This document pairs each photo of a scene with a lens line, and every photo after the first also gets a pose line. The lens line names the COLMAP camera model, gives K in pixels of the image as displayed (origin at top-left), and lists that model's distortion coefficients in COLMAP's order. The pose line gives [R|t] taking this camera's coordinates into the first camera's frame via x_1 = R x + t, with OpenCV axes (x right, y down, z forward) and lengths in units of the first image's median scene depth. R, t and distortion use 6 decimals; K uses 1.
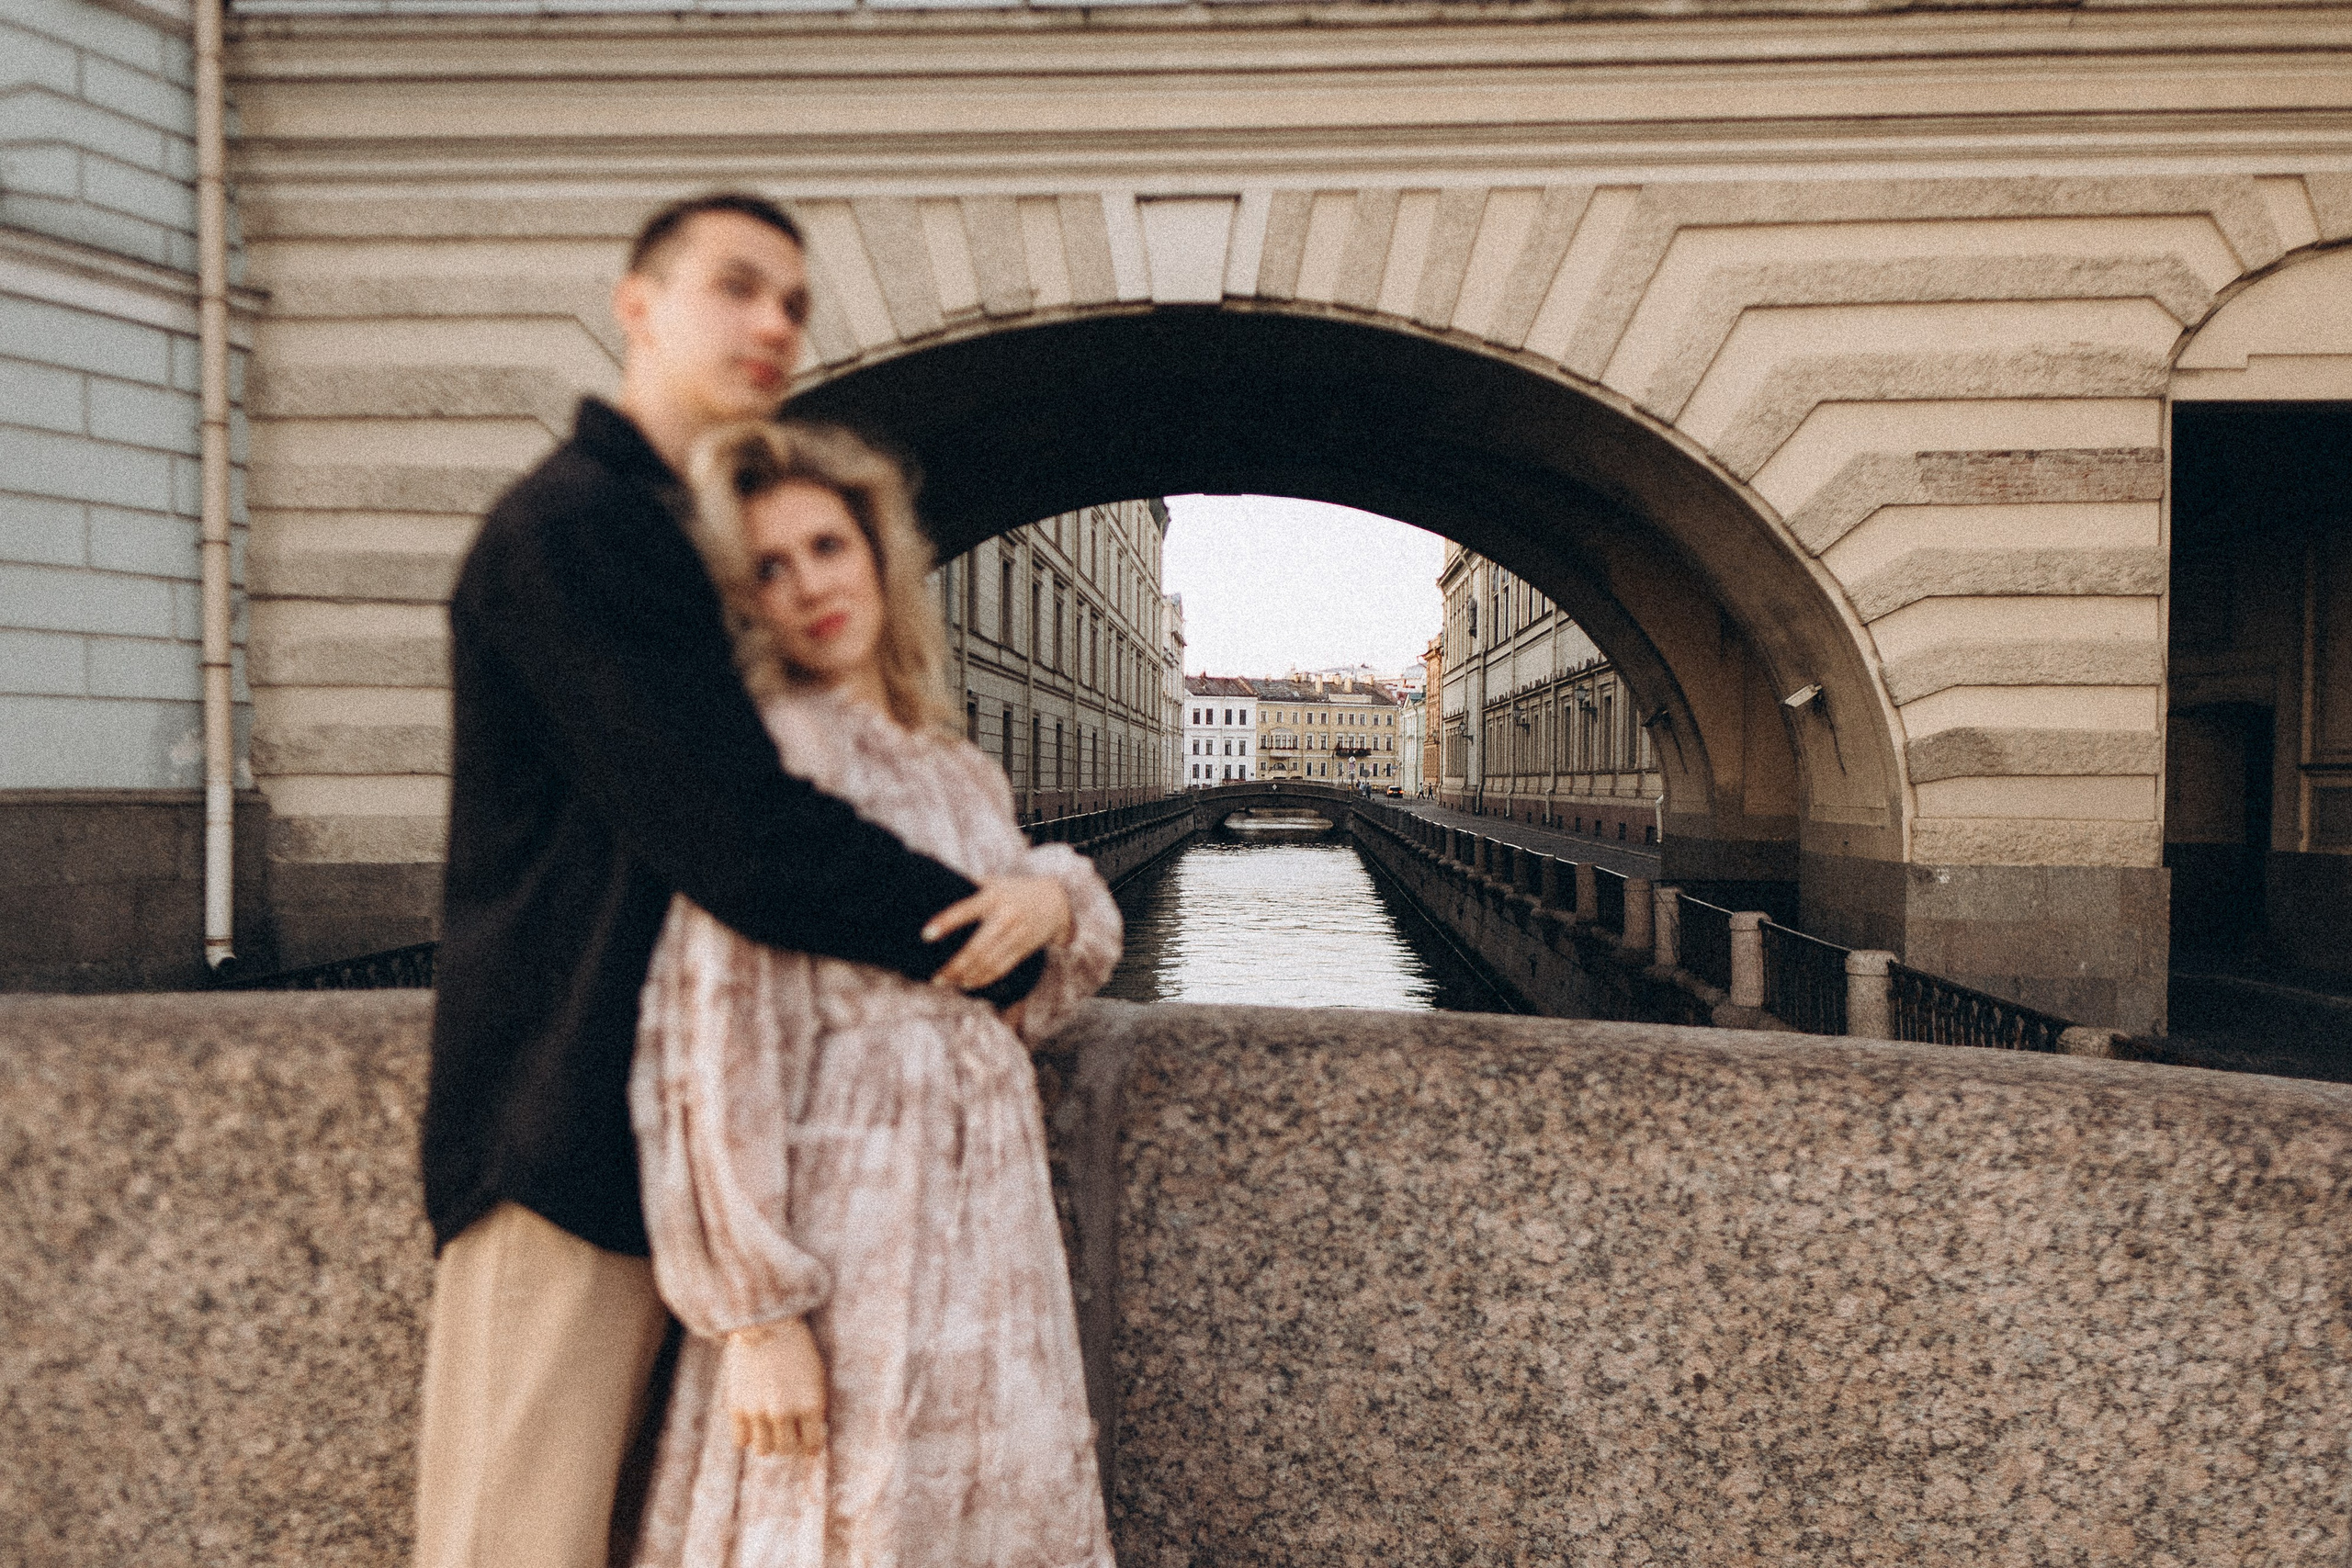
lens RADIAL K [[1640.0, 0, 1200.8], [0, 1640.0, 767.4], [0, 0, 1]] dist [0.029026, -0.011856]
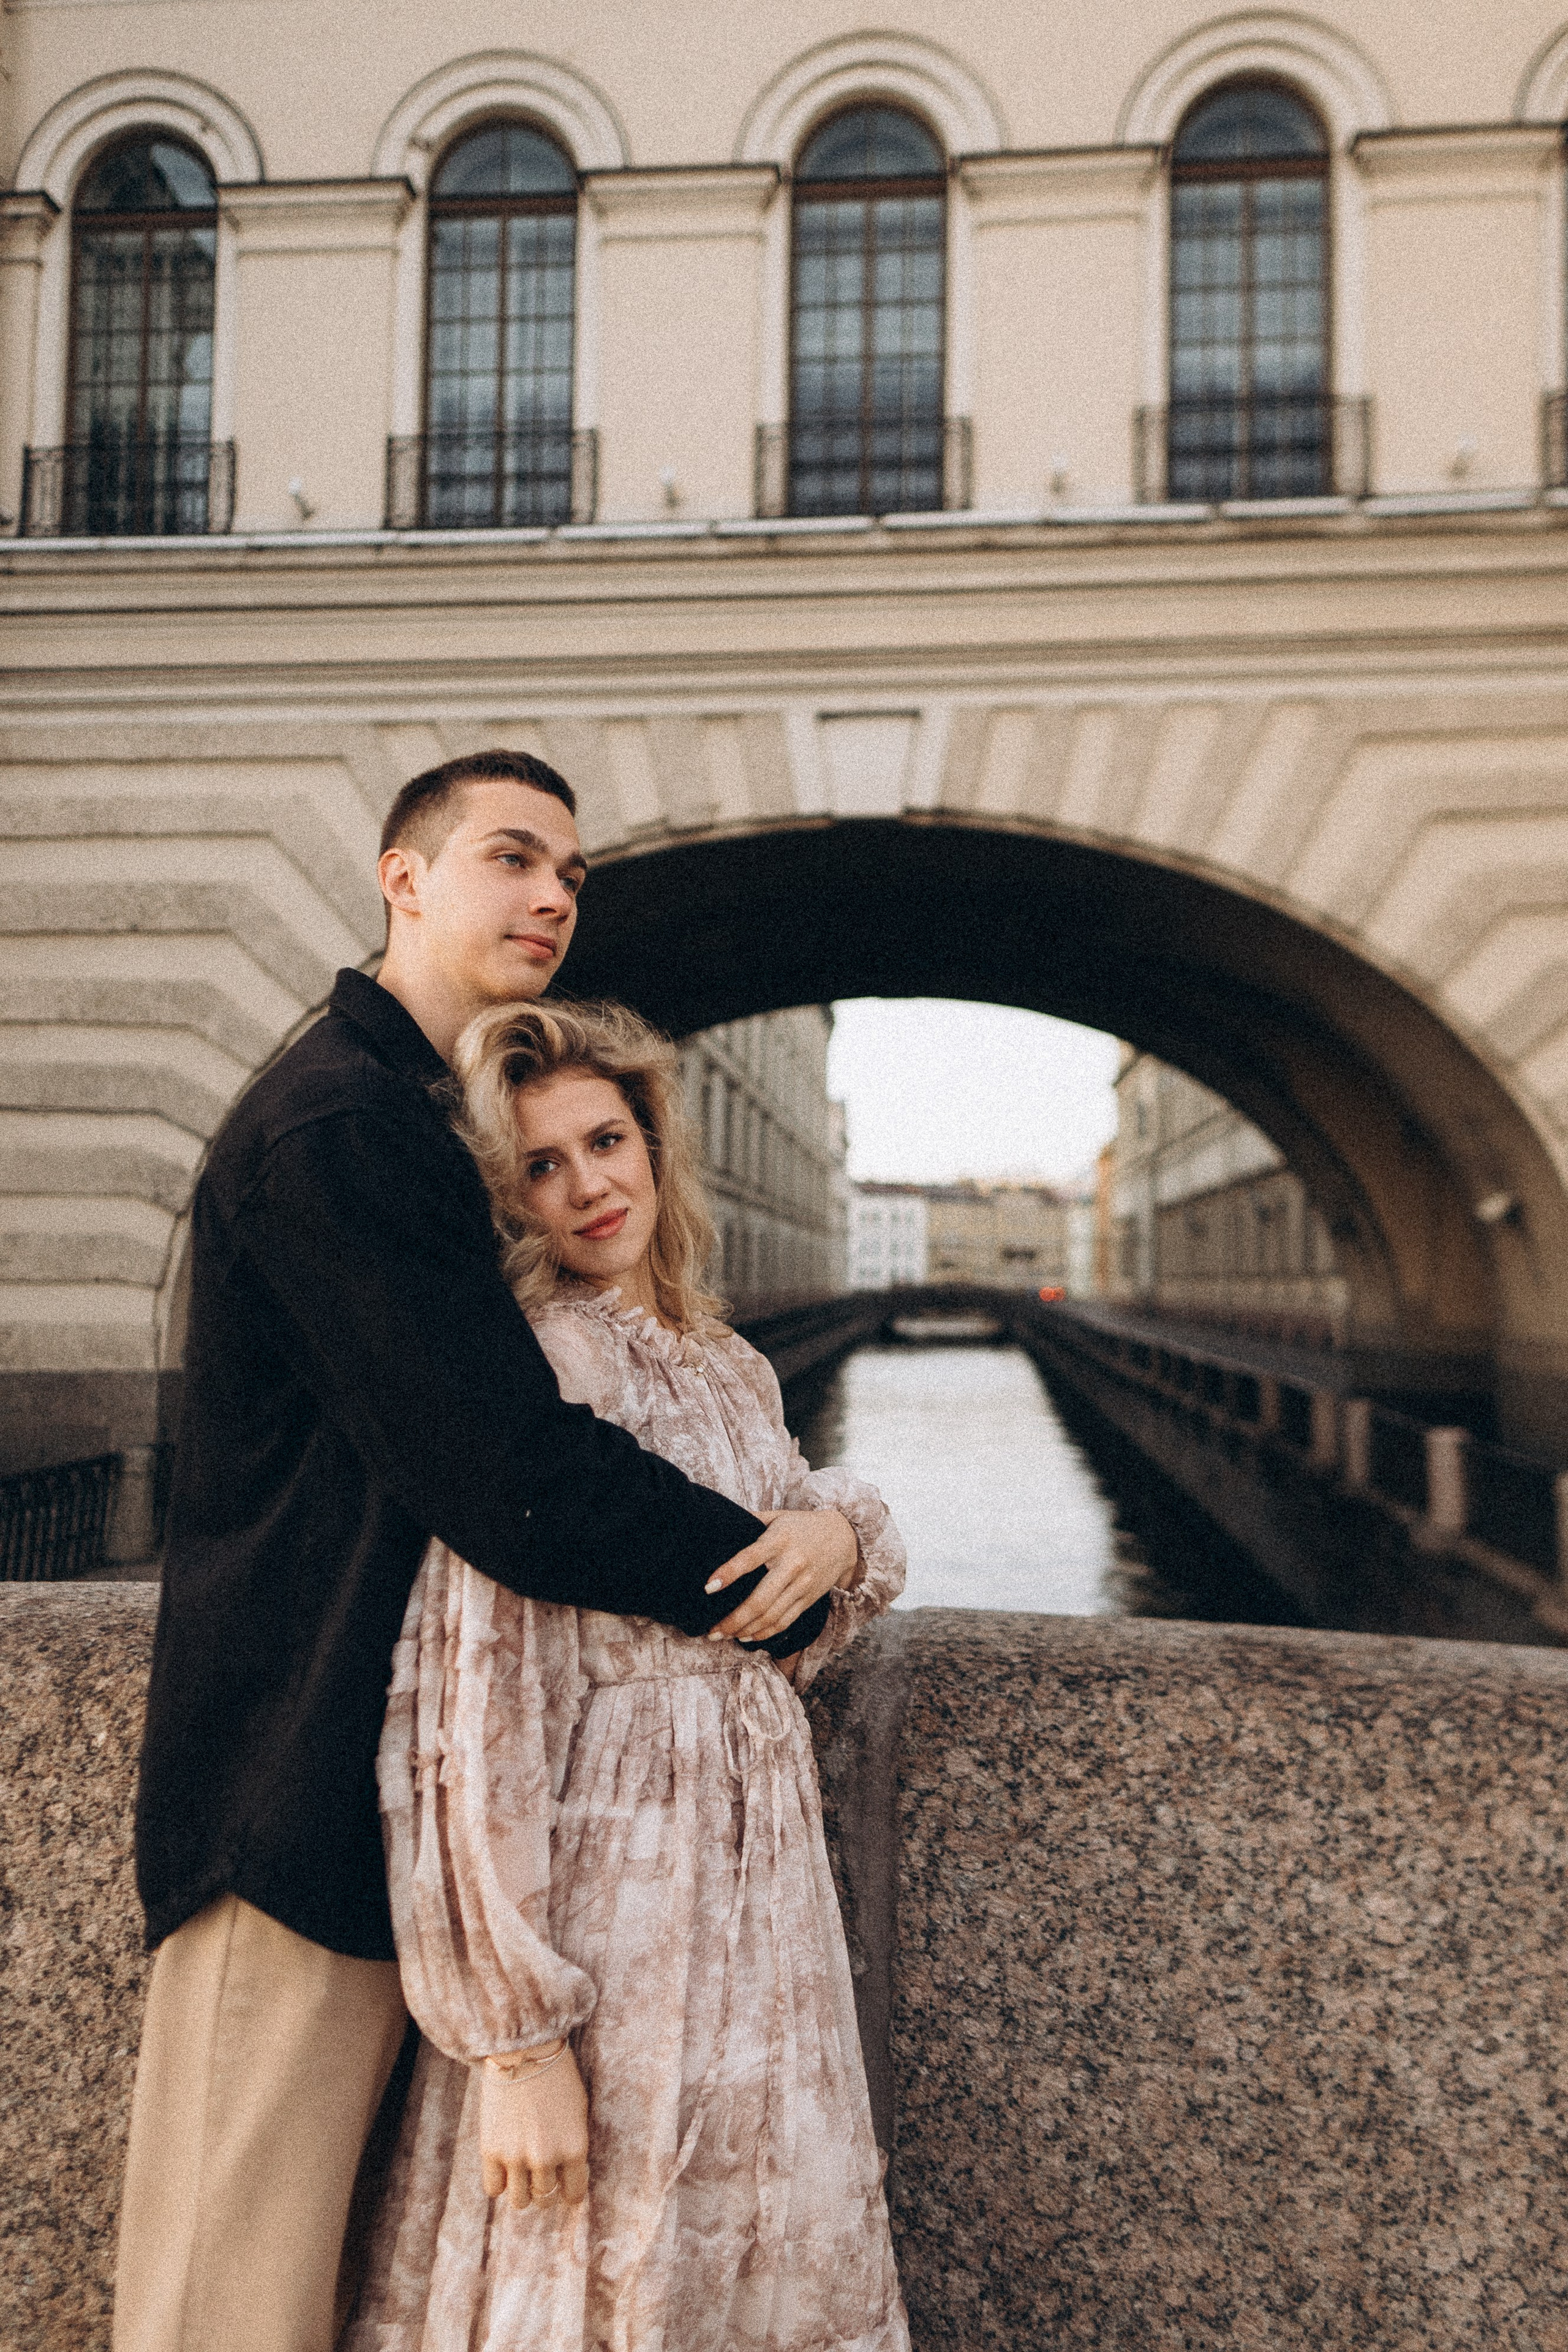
lens RADIAL K [[1637.9, 0, 803.4], [0, 1637.9, 1151.4], [0, 0, 1]] dist [0.028457, -0.016450]
pose [[0.999188, 0.001226, -0.040274, -0.065828], [-0.004094, 0.997452, -0.071225, -0.052909], [0.040084, 0.071332, 0.996647, 0.088100]]
